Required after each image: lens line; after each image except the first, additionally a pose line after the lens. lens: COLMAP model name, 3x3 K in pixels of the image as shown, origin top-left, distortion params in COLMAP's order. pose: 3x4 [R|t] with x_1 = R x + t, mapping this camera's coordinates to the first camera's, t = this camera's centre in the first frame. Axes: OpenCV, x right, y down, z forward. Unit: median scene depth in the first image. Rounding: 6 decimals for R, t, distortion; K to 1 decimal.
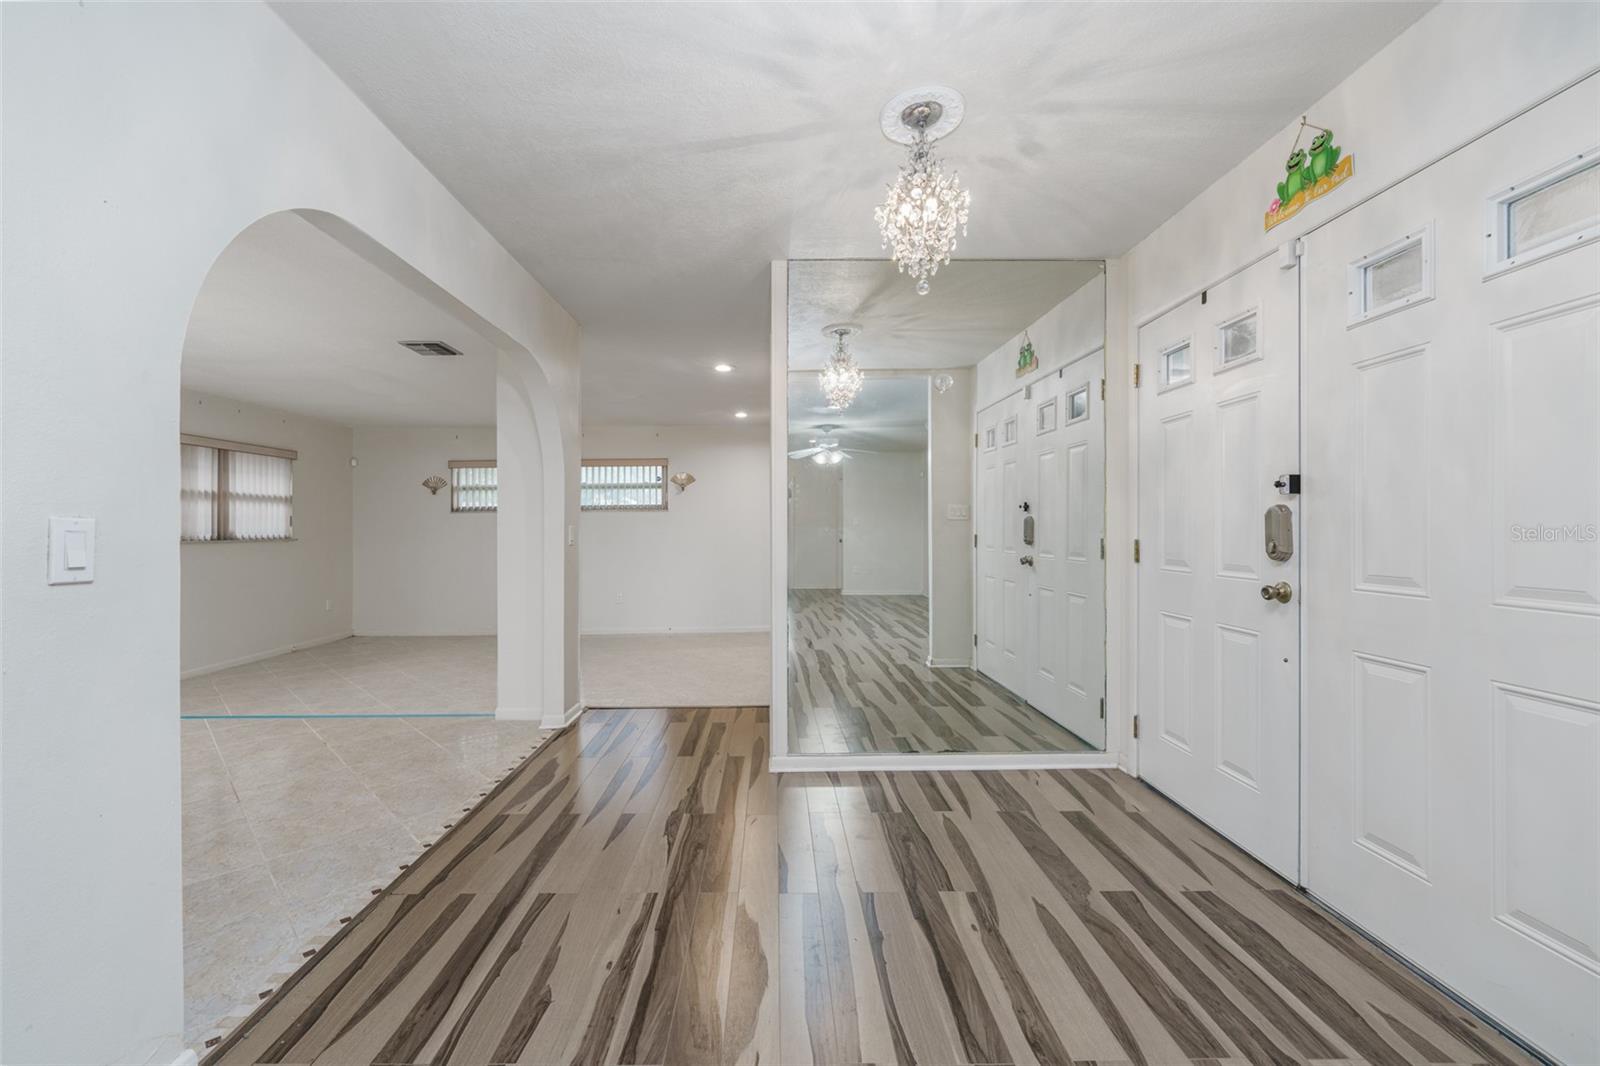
lens RADIAL K [[638.4, 0, 803.7], [0, 638.4, 537.9], [0, 0, 1]] dist [0.006511, 0.000203]
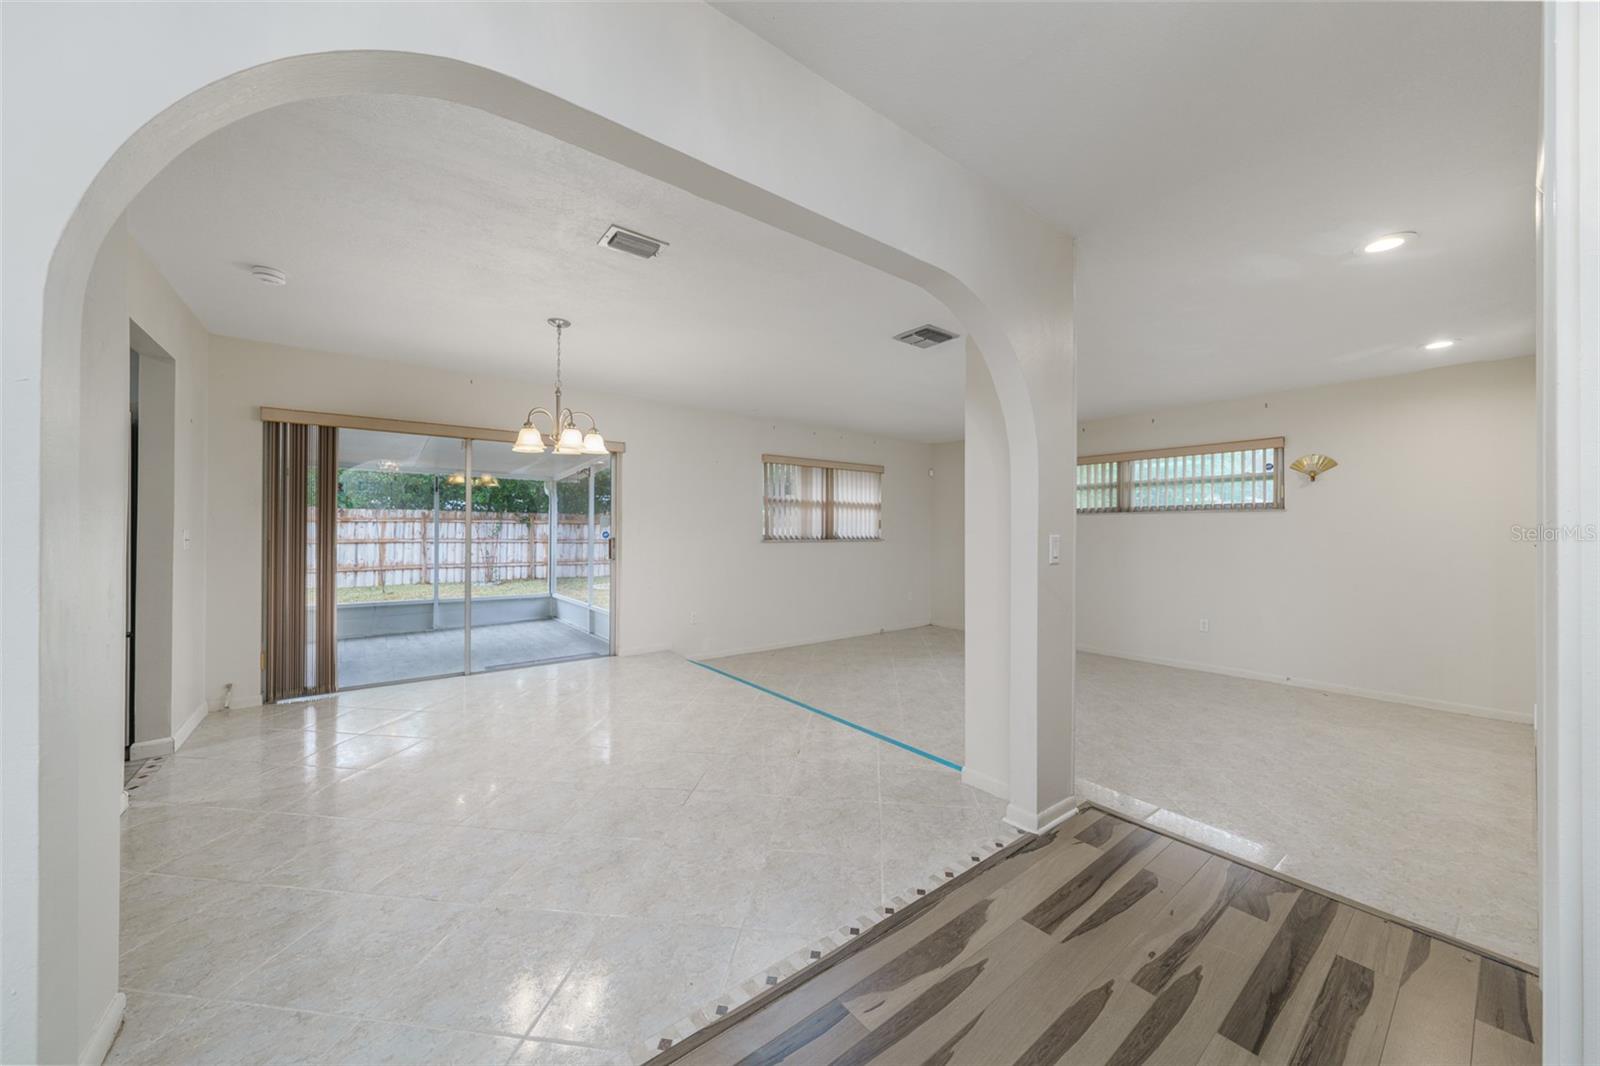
lens RADIAL K [[574.7, 0, 791.0], [0, 574.7, 521.2], [0, 0, 1]] dist [-0.000332, 0.000073]
pose [[0.578656, 0.000998, -0.815571, -0.018366], [-0.023844, 0.999592, -0.015695, -0.012294], [0.815223, 0.028528, 0.578444, 0.269842]]
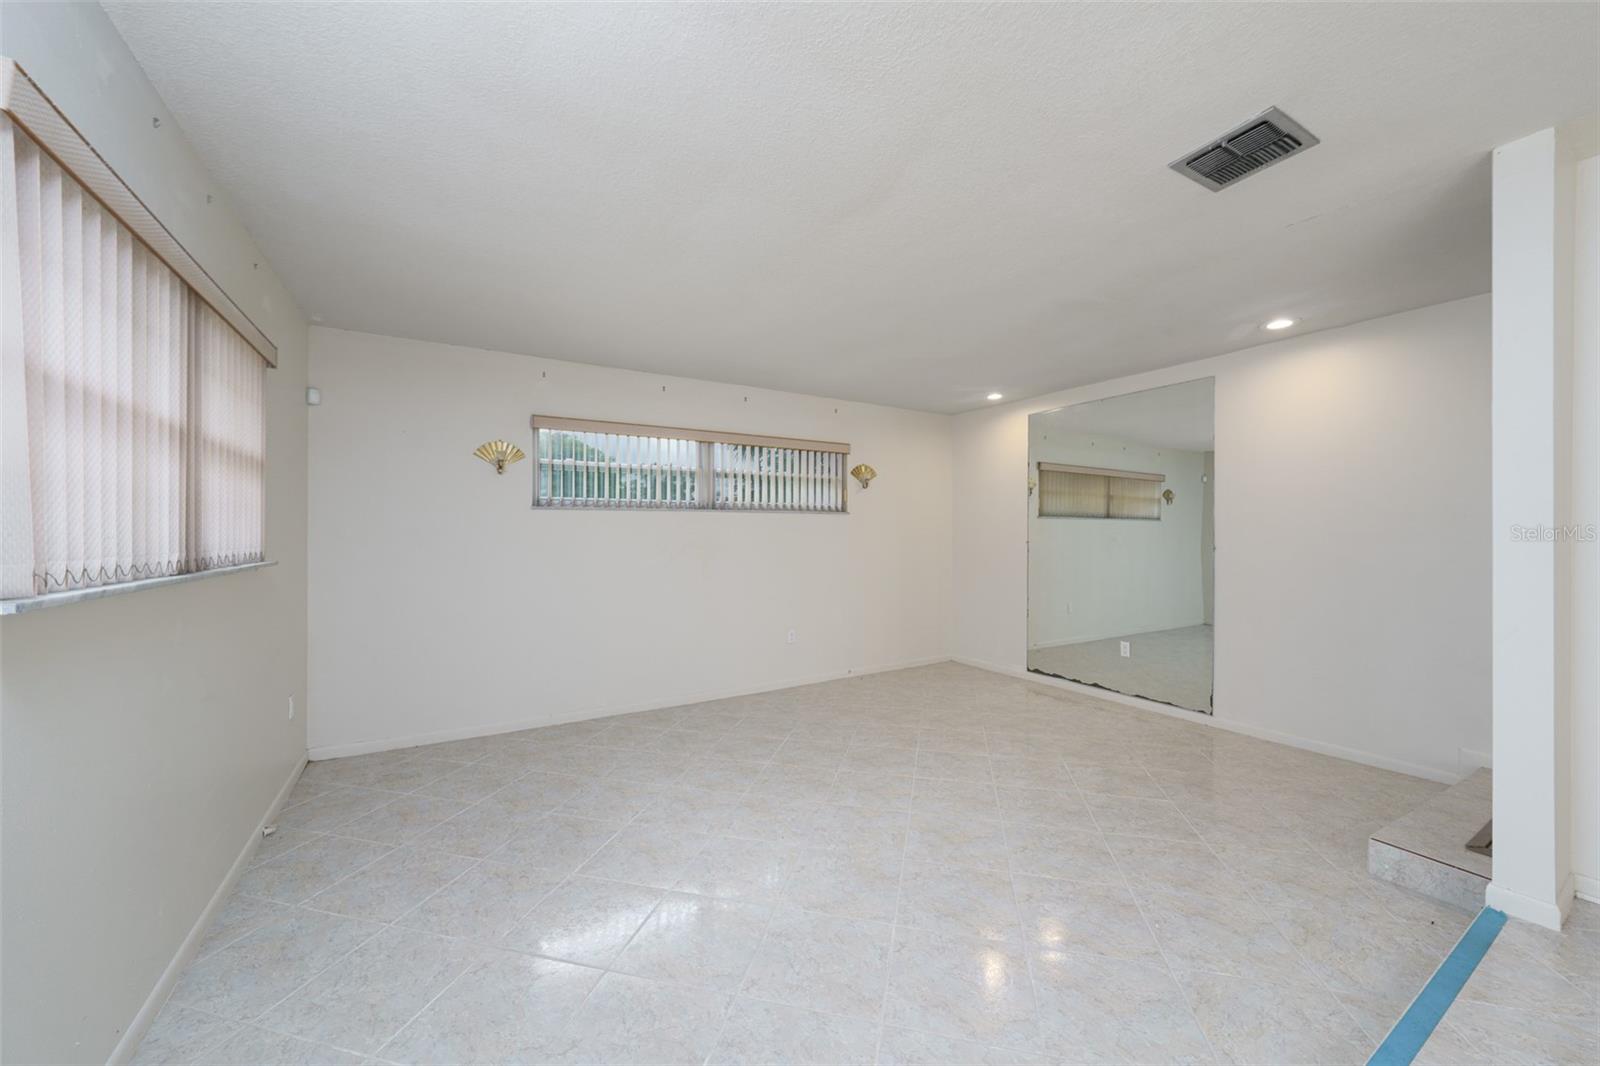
lens RADIAL K [[574.7, 0, 770.0], [0, 574.7, 535.0], [0, 0, 1]] dist [-0.000332, 0.000073]
pose [[0.877308, 0.008254, 0.479856, -0.810935], [0.000714, 0.999829, -0.018504, -0.008533], [-0.479927, 0.016577, 0.877152, 0.605619]]
